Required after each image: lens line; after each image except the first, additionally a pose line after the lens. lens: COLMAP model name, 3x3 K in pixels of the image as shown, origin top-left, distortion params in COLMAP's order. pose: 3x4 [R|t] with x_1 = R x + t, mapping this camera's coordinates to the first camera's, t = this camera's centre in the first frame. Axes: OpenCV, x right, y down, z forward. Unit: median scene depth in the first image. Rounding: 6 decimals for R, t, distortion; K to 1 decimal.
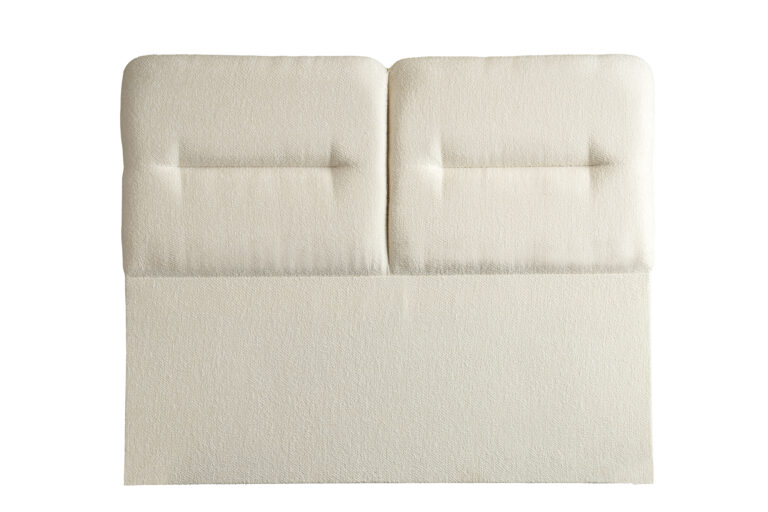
lens RADIAL K [[1391.3, 0, 383.1], [0, 1391.3, 258.4], [0, 0, 1]] dist [0.310329, 0.000000]
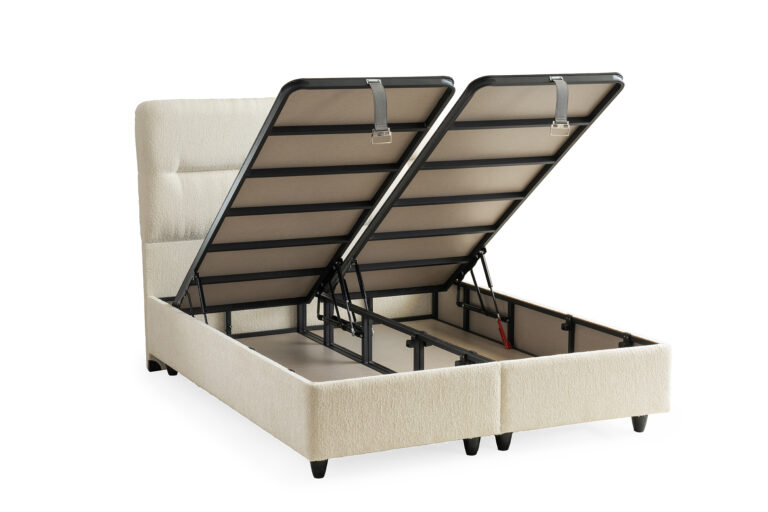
lens RADIAL K [[1404.6, 0, 386.9], [0, 1404.6, 251.7], [0, 0, 1]] dist [0.233769, 0.000000]
pose [[0.893819, -0.073479, 0.442366, -0.645864], [-0.013628, 0.981577, 0.190580, -0.284665], [-0.448220, -0.176373, 0.876351, -0.515439]]
